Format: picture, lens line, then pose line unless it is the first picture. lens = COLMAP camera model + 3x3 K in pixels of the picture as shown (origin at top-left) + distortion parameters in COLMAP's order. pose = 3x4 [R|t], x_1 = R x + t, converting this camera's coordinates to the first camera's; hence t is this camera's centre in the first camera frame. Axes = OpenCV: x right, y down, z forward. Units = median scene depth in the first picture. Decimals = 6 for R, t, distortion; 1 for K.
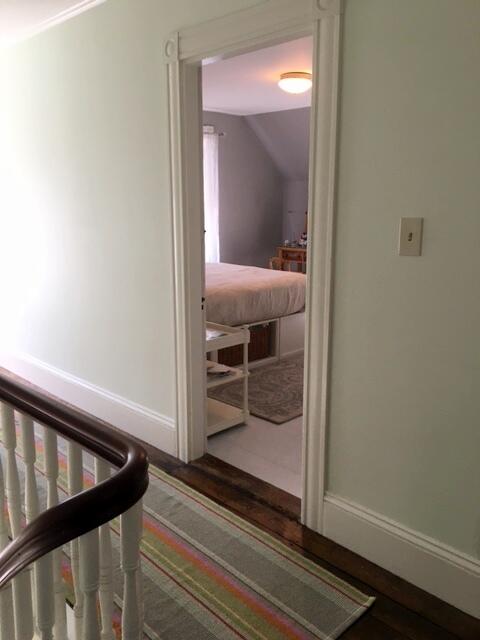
lens RADIAL K [[556.6, 0, 239.8], [0, 556.6, 309.0], [0, 0, 1]] dist [0.106102, -0.190075]
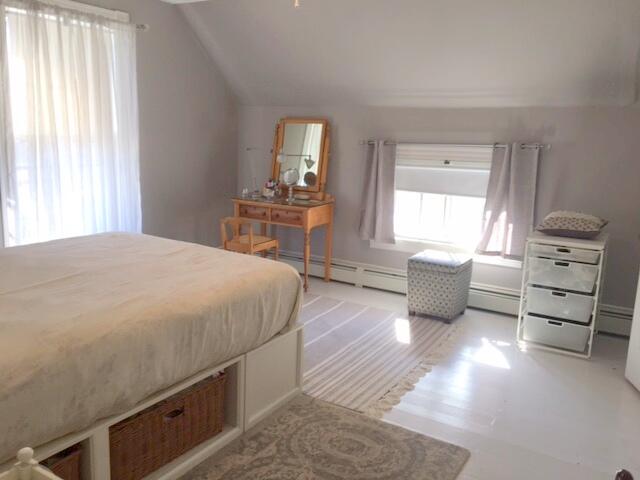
lens RADIAL K [[556.6, 0, 317.0], [0, 556.6, 241.9], [0, 0, 1]] dist [0.106102, -0.190075]
pose [[0.973561, -0.012566, 0.228083, 0.018252], [0.012876, 0.999917, 0.000128, -0.086841], [-0.228066, 0.002813, 0.973642, 0.462618]]
